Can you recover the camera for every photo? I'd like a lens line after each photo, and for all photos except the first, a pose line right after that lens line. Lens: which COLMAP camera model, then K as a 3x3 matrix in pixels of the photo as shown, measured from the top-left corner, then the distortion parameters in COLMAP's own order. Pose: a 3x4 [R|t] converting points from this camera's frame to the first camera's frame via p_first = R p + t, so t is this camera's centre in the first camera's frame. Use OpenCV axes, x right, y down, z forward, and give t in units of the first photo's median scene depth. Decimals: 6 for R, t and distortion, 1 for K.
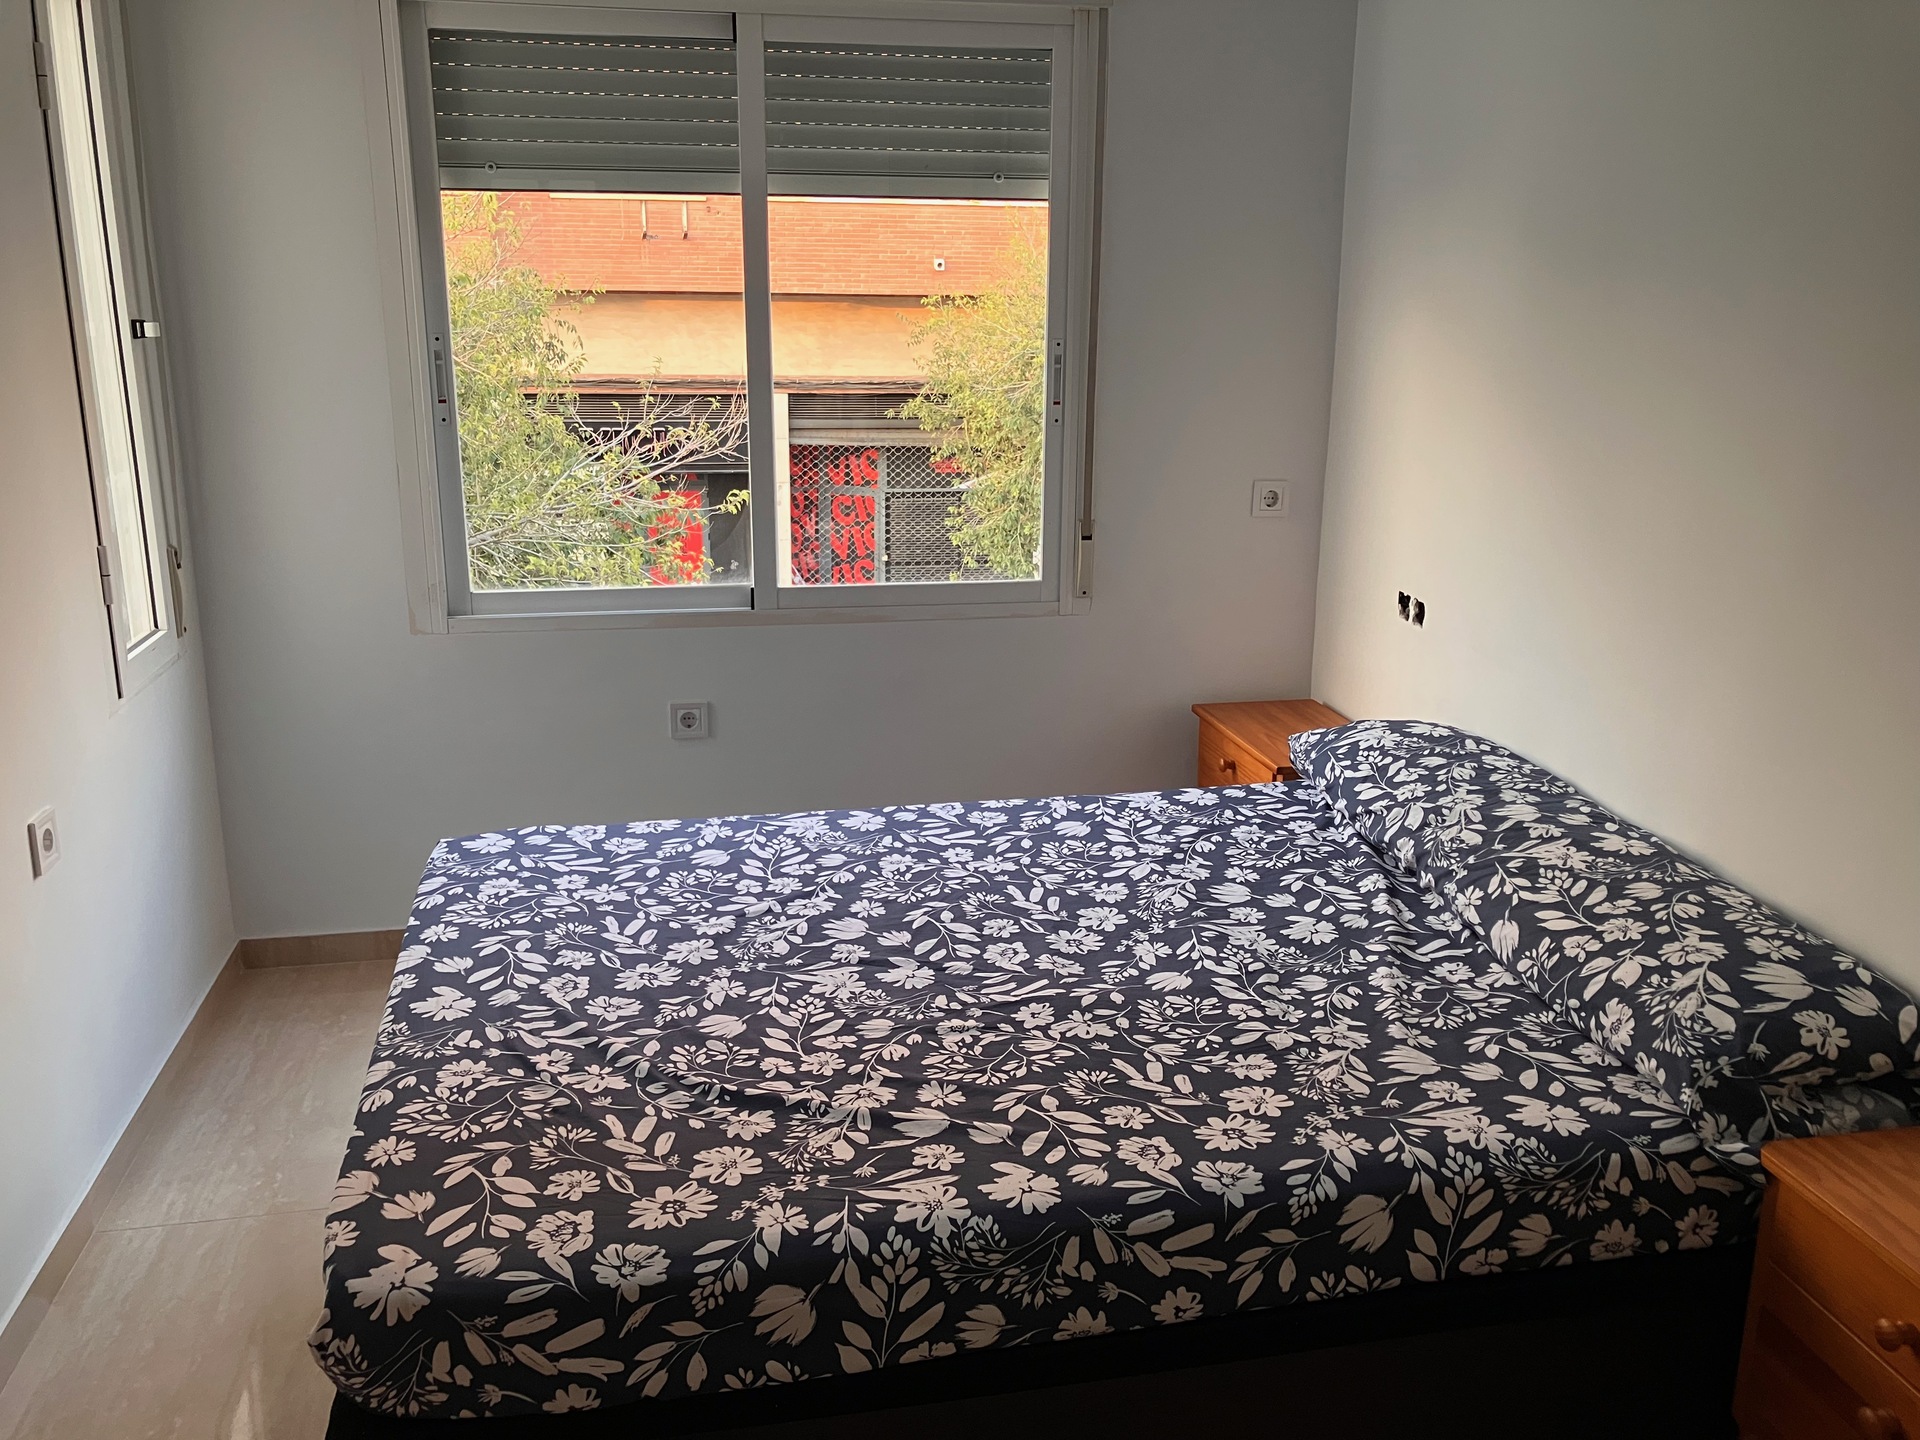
lens RADIAL K [[1590.1, 0, 960.0], [0, 1590.1, 720.0], [0, 0, 1]] dist [-0.051921, 0.119198]
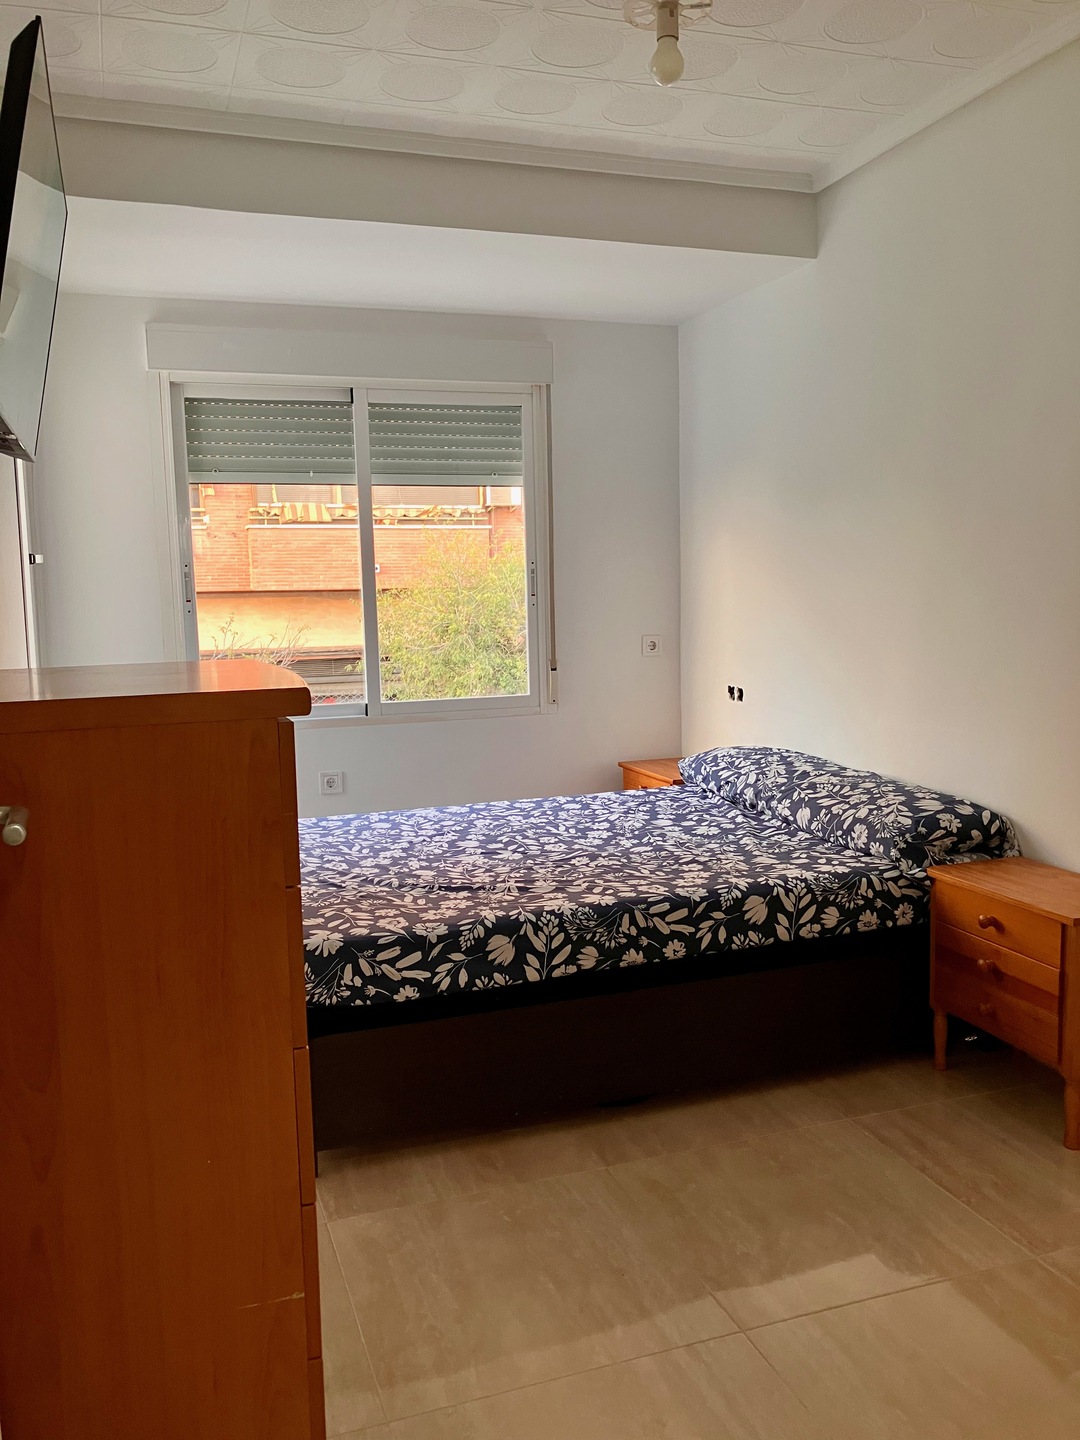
lens RADIAL K [[1185.3, 0, 534.2], [0, 1185.3, 733.5], [0, 0, 1]] dist [0.046363, -0.056919]
pose [[0.990046, -0.048687, 0.132054, -0.227141], [0.067712, 0.987311, -0.143640, 0.274087], [-0.123385, 0.151152, 0.980780, -0.546153]]
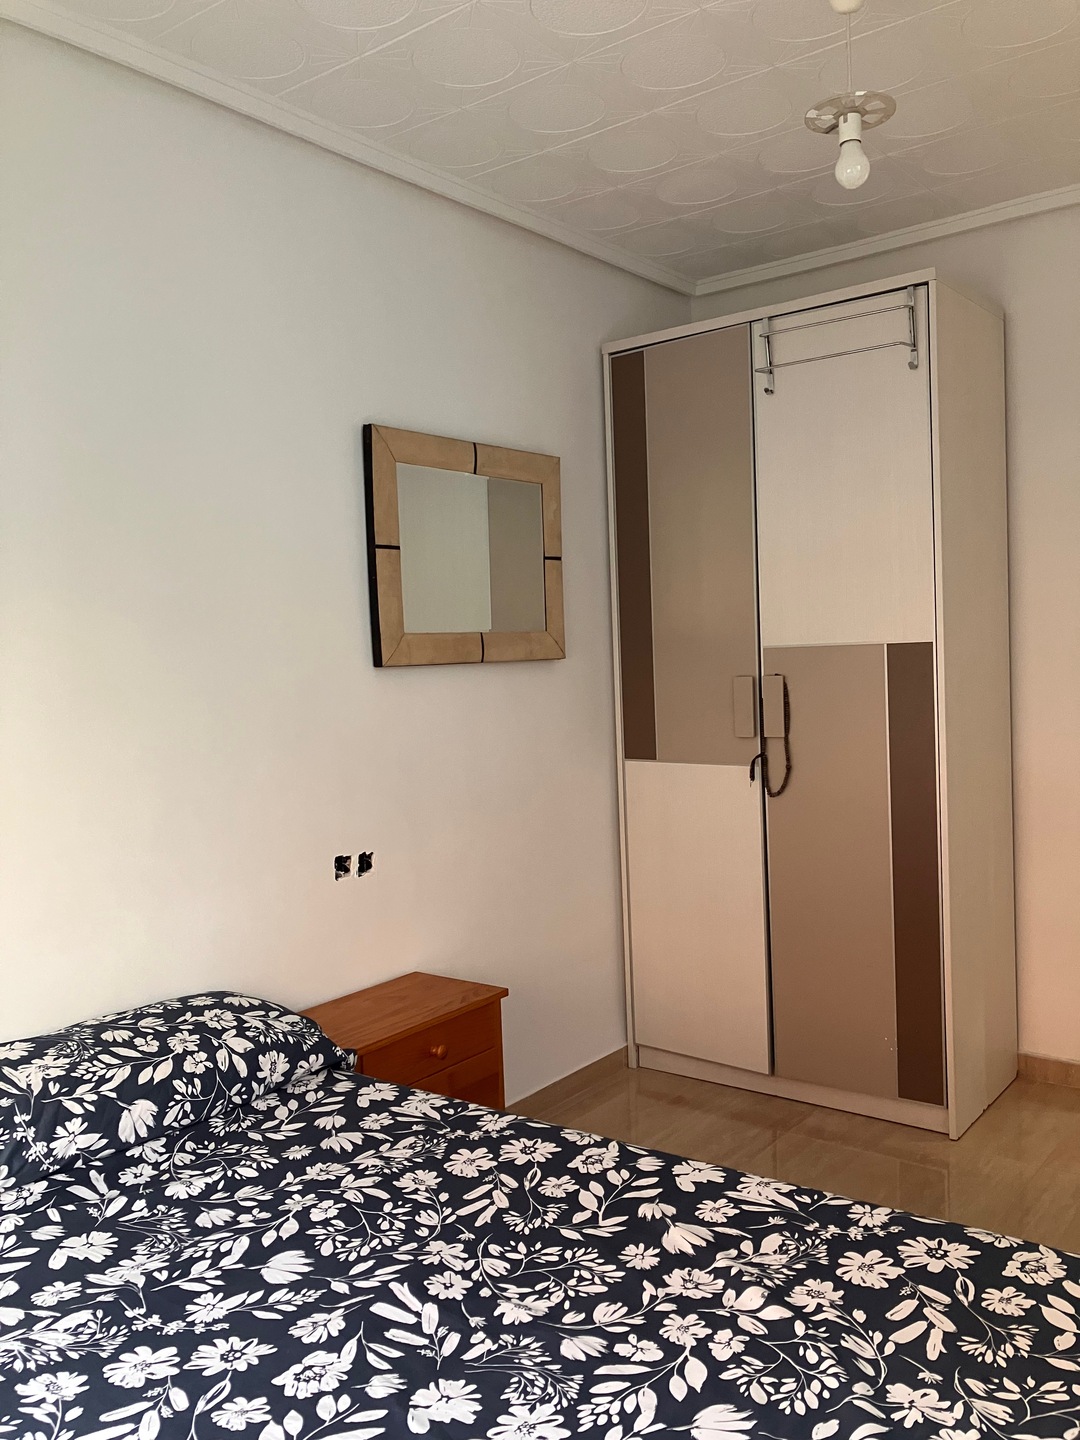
lens RADIAL K [[1185.3, 0, 534.2], [0, 1185.3, 733.5], [0, 0, 1]] dist [0.046363, -0.056919]
pose [[-0.658989, -0.044052, 0.750861, -0.586543], [0.228392, 0.939428, 0.255561, -0.340454], [-0.716638, 0.339903, -0.609012, 1.480719]]
